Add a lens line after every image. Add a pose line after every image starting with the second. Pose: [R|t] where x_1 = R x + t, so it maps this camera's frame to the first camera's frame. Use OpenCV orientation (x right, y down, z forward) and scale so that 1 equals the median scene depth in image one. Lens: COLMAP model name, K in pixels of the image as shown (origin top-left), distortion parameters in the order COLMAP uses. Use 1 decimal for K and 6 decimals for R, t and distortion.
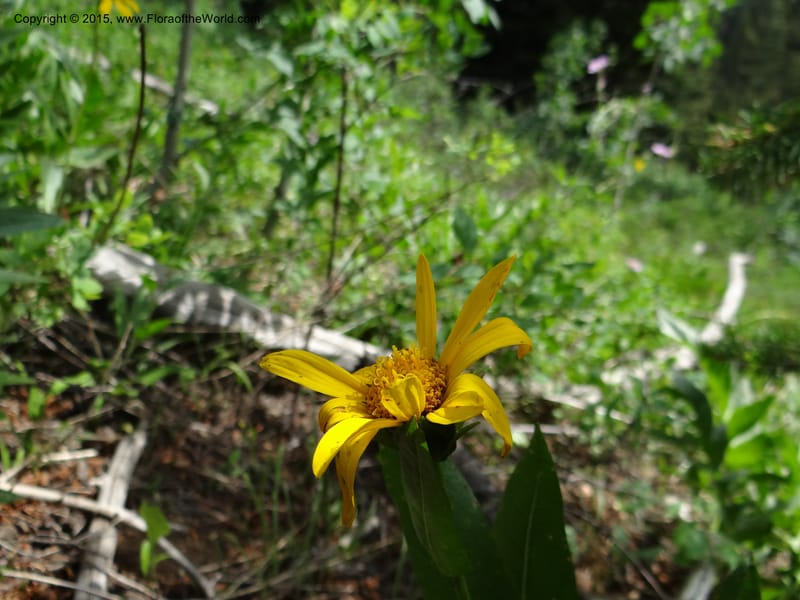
lens RADIAL K [[615.6, 0, 395.6], [0, 615.6, 284.2], [0, 0, 1]] dist [-0.008557, -0.005690]
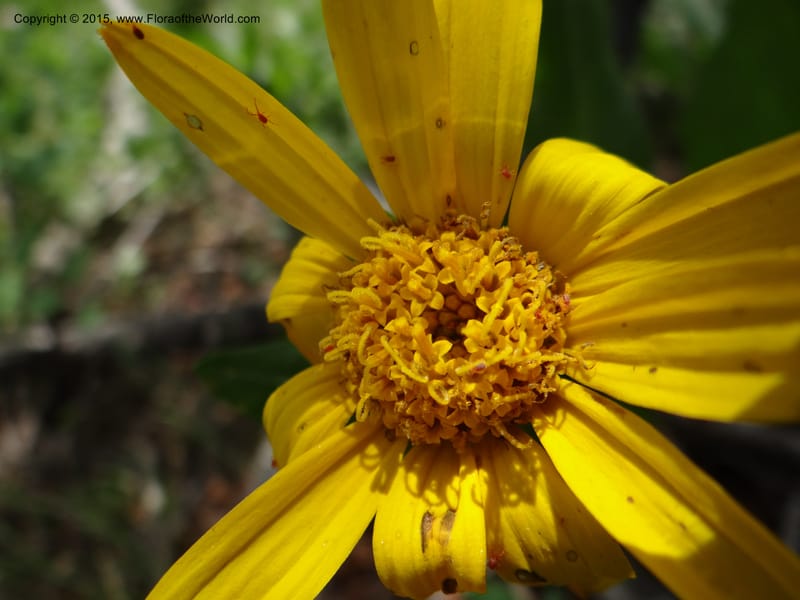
lens RADIAL K [[626.9, 0, 401.8], [0, 626.9, 303.2], [0, 0, 1]] dist [-0.007874, -0.010409]
pose [[0.390041, -0.848299, 0.358131, -0.021272], [0.605424, 0.529305, 0.594388, -0.013374], [-0.693779, -0.015015, 0.720031, 0.143206]]
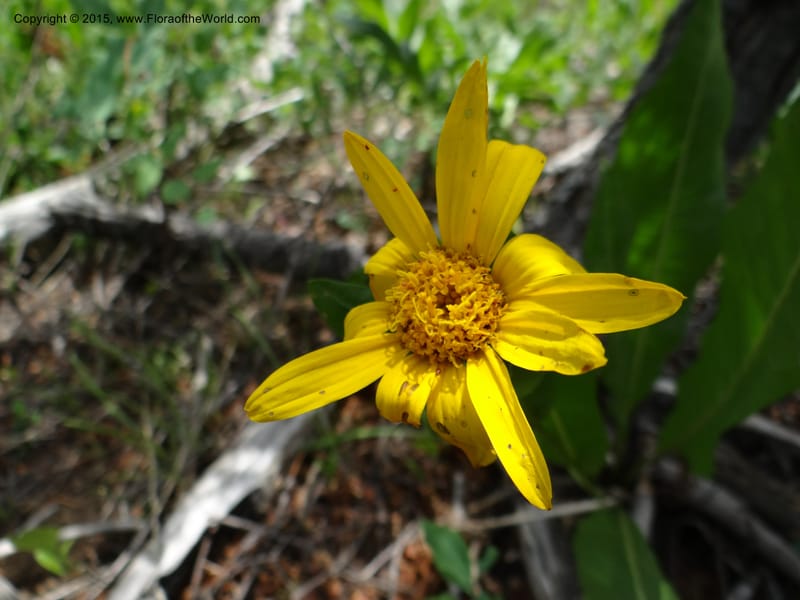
lens RADIAL K [[626.9, 0, 399.9], [0, 626.9, 301.0], [0, 0, 1]] dist [-0.007874, -0.010409]
pose [[0.685957, -0.673734, 0.274854, -0.042452], [0.456287, 0.692517, 0.558768, -0.052498], [-0.566803, -0.257879, 0.782453, 0.084643]]
